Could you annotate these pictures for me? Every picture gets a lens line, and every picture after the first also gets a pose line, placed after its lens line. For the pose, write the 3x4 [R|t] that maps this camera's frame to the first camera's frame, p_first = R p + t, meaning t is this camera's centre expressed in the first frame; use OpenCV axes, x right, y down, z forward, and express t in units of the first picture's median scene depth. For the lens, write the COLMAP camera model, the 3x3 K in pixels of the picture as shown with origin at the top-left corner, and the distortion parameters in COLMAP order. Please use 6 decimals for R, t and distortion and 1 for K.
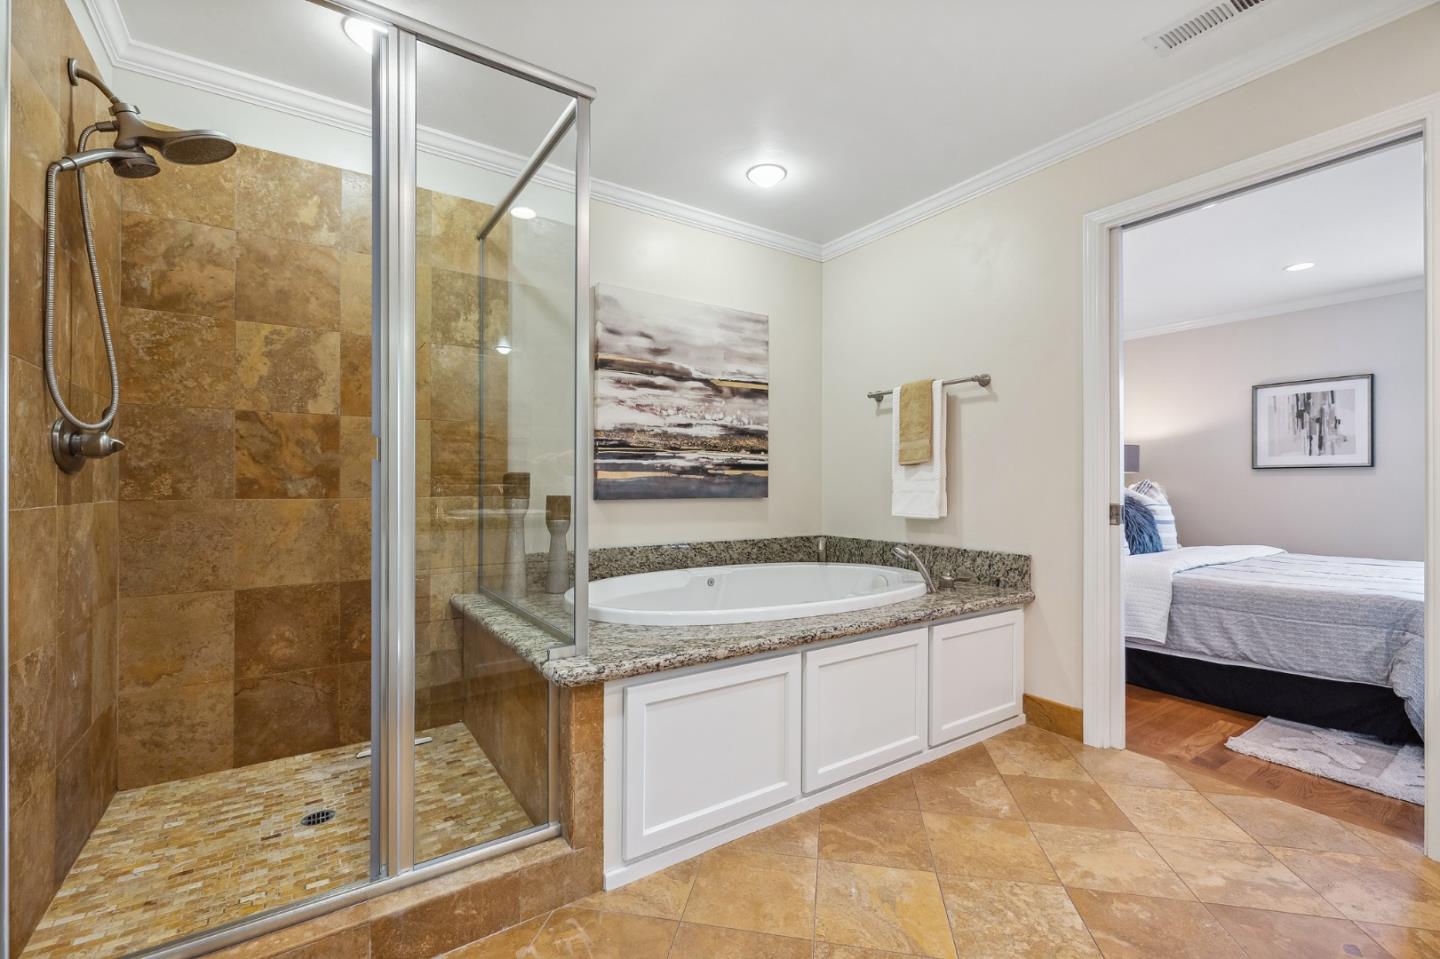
lens RADIAL K [[620.6, 0, 723.7], [0, 620.6, 480.7], [0, 0, 1]] dist [-0.000873, -0.000075]
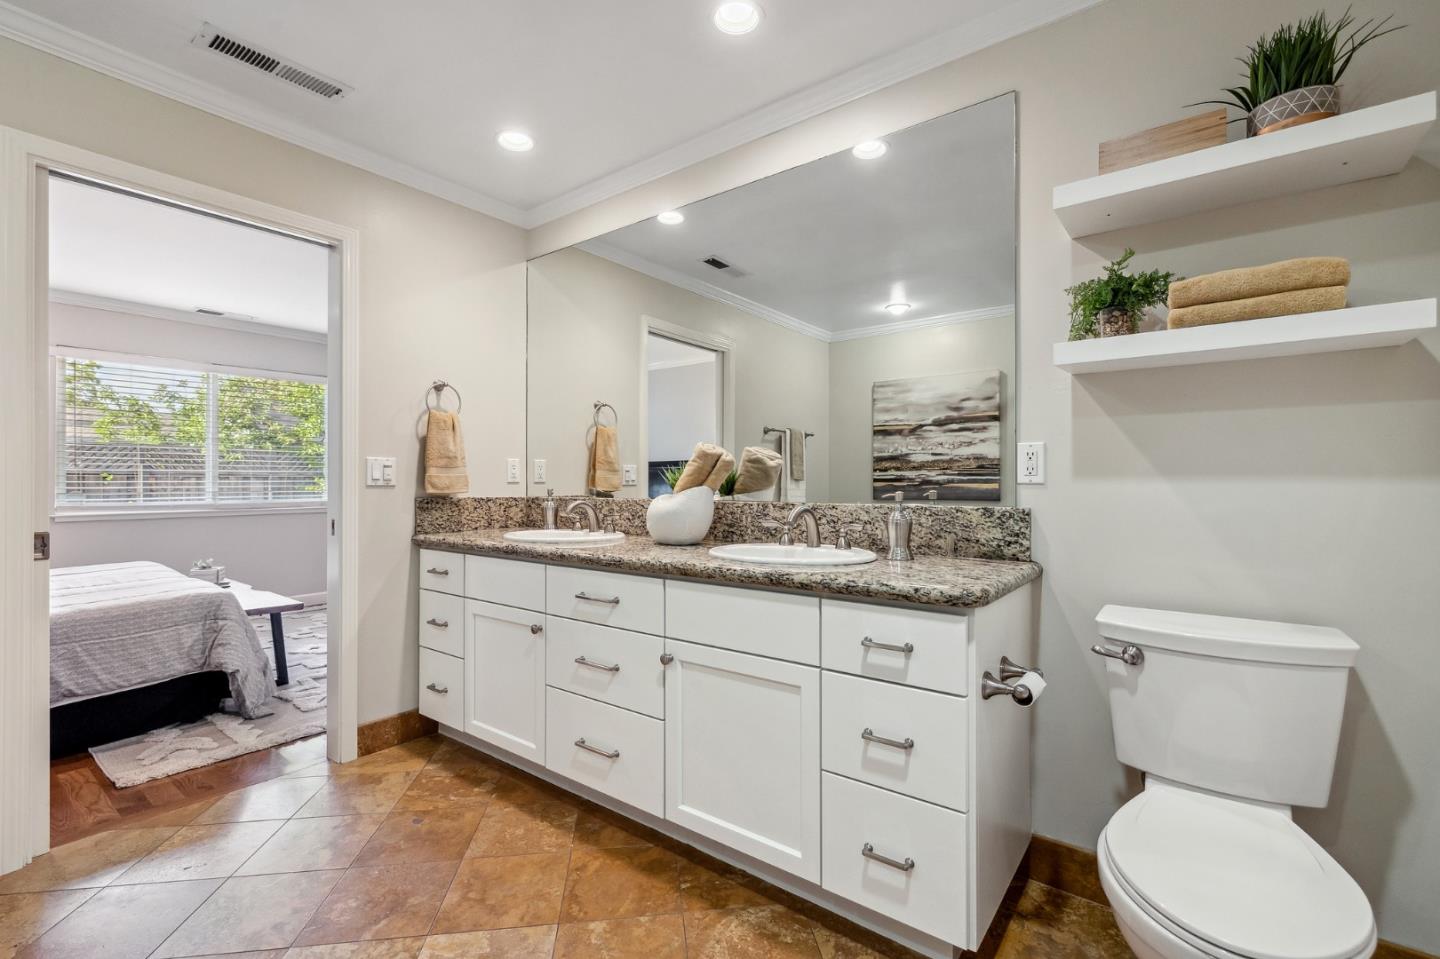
lens RADIAL K [[620.6, 0, 726.4], [0, 620.6, 481.3], [0, 0, 1]] dist [-0.000873, -0.000075]
pose [[-0.315947, 0.000754, 0.948776, -0.348578], [-0.005473, 0.999982, -0.002618, -0.026698], [-0.948761, -0.006020, -0.315937, 0.444926]]
